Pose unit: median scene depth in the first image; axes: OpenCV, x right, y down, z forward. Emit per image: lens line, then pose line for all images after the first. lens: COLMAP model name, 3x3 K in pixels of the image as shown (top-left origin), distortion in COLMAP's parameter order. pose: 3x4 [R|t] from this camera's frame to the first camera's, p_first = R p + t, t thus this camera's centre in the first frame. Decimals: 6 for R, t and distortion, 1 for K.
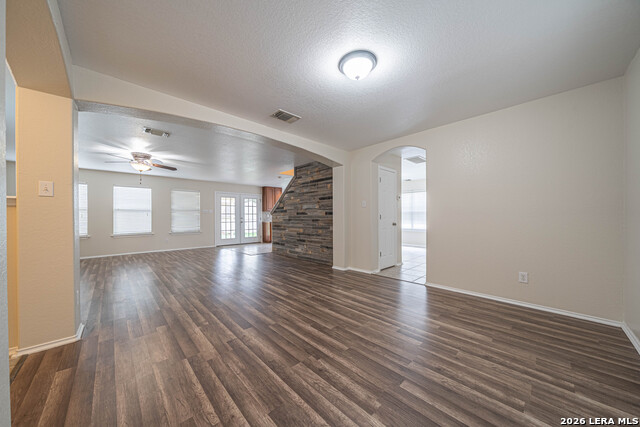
lens RADIAL K [[219.1, 0, 317.4], [0, 219.1, 215.8], [0, 0, 1]] dist [-0.001185, -0.000086]
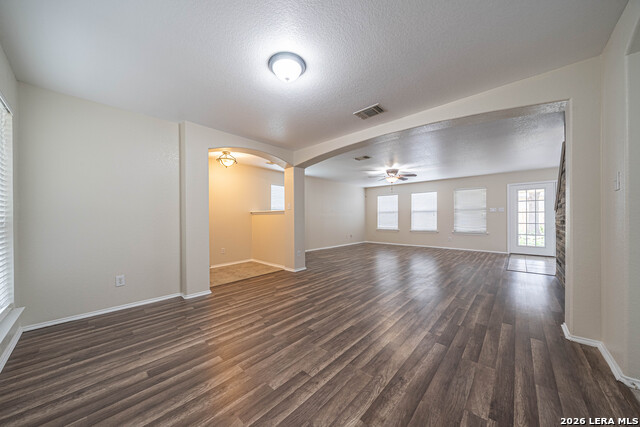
lens RADIAL K [[219.1, 0, 317.3], [0, 219.1, 217.9], [0, 0, 1]] dist [-0.001185, -0.000086]
pose [[0.068010, 0.003823, -0.997677, 0.674139], [0.011912, 0.999918, 0.004643, -0.002226], [0.997614, -0.012200, 0.067959, 0.605667]]
